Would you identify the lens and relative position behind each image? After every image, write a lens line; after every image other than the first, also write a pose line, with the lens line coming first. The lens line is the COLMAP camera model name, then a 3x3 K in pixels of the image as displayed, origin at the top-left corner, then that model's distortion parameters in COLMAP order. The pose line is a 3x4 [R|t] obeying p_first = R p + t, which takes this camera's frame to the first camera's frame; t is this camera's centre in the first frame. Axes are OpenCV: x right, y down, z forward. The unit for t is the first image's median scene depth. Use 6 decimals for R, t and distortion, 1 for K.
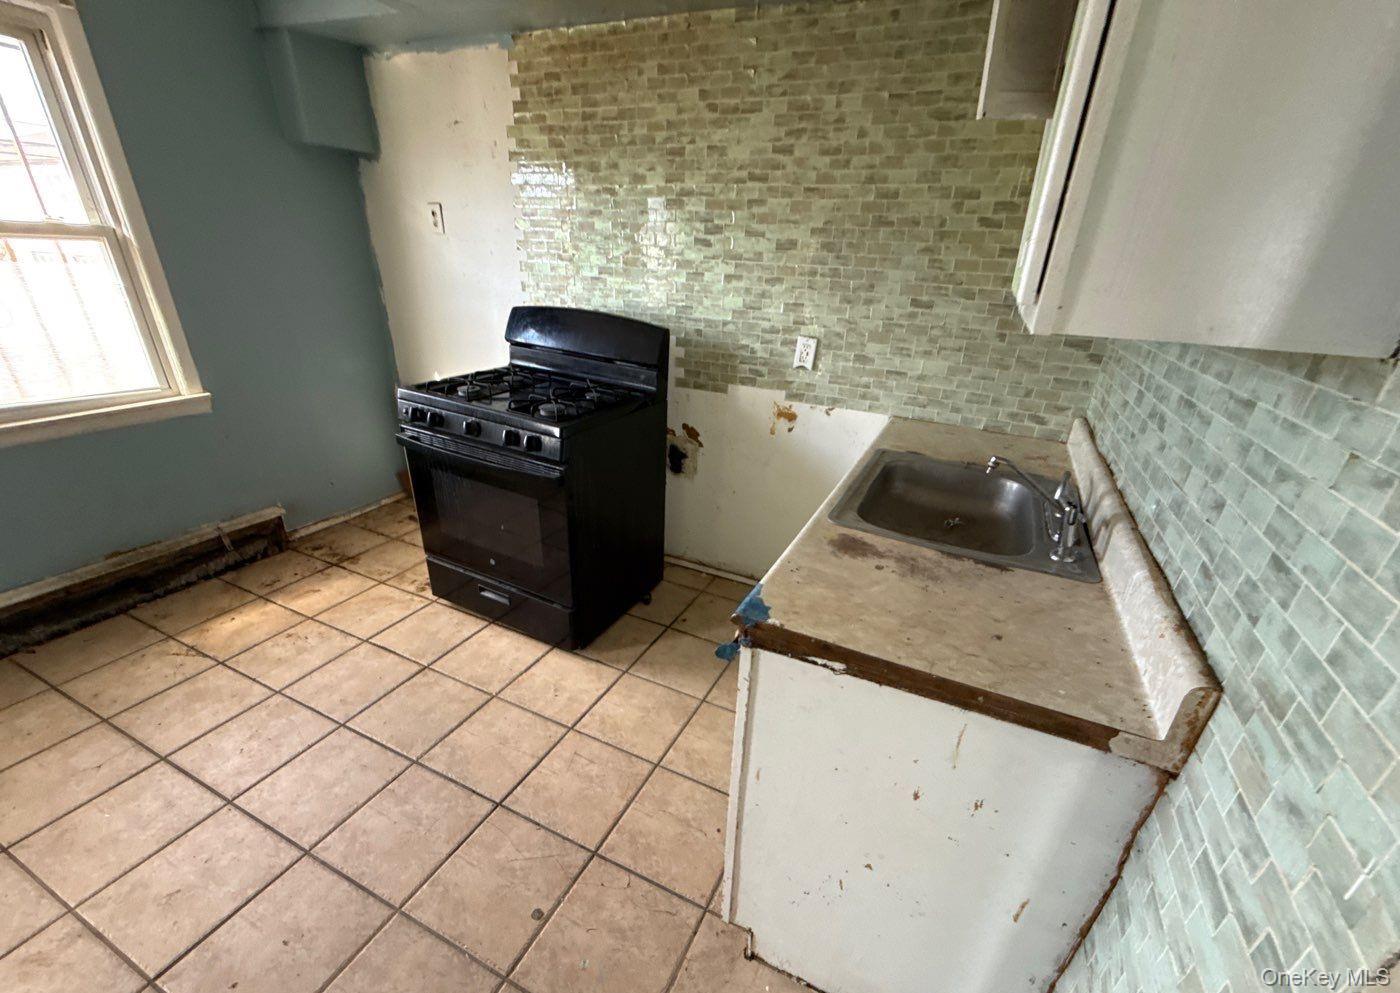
lens RADIAL K [[576.4, 0, 719.6], [0, 576.4, 533.4], [0, 0, 1]] dist [-0.004294, 0.001691]
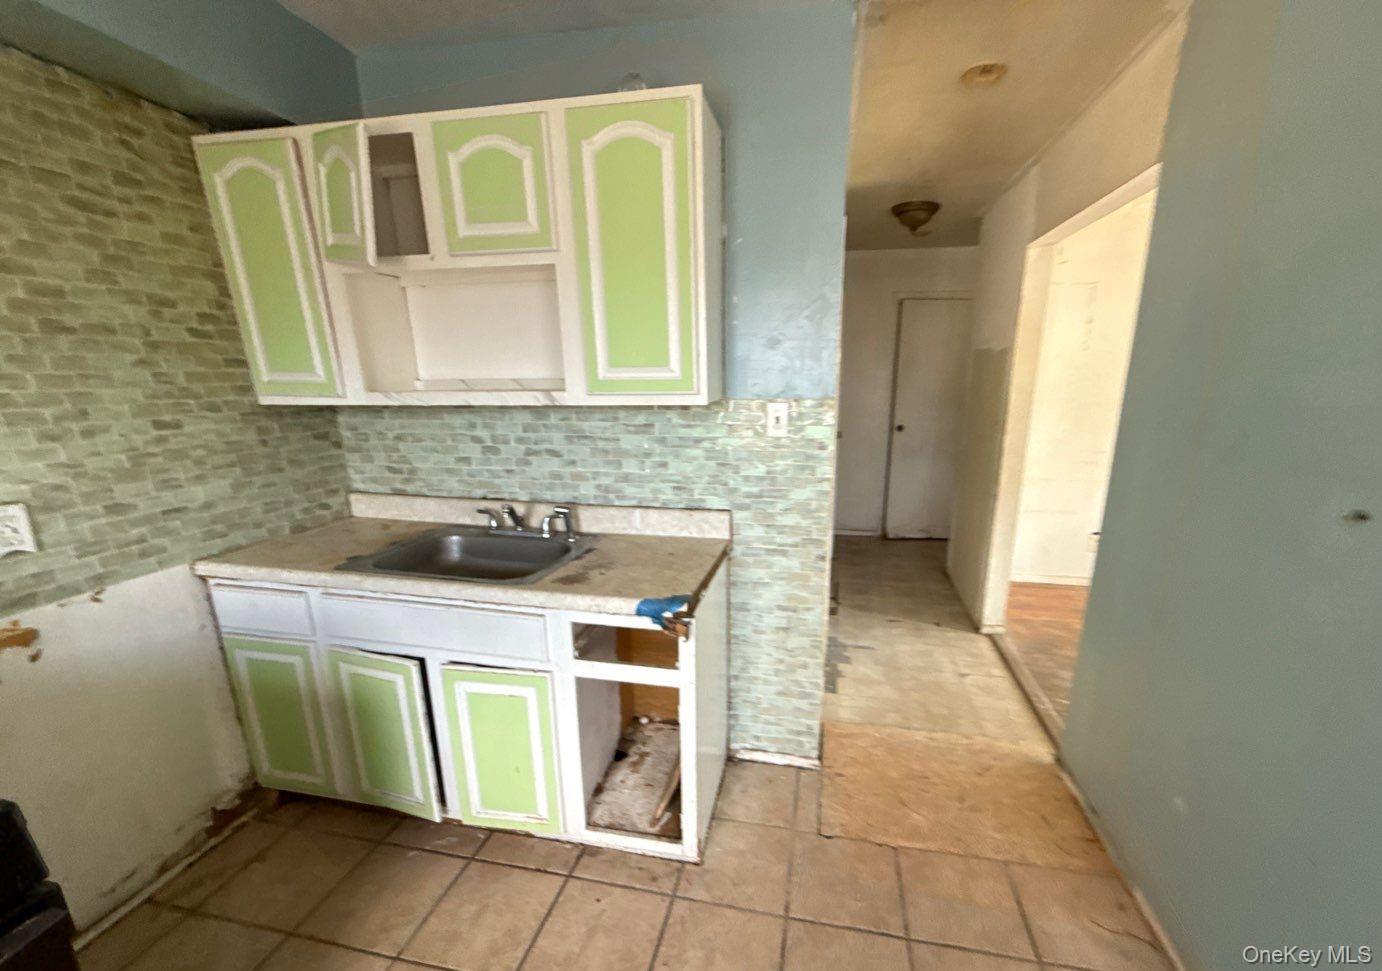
lens RADIAL K [[565.8, 0, 719.8], [0, 565.8, 523.9], [0, 0, 1]] dist [0.001788, -0.000034]
pose [[-0.225298, -0.296919, 0.927944, -0.620508], [0.413705, 0.833148, 0.367031, -0.257457], [-0.882093, 0.466587, -0.064870, 0.437217]]
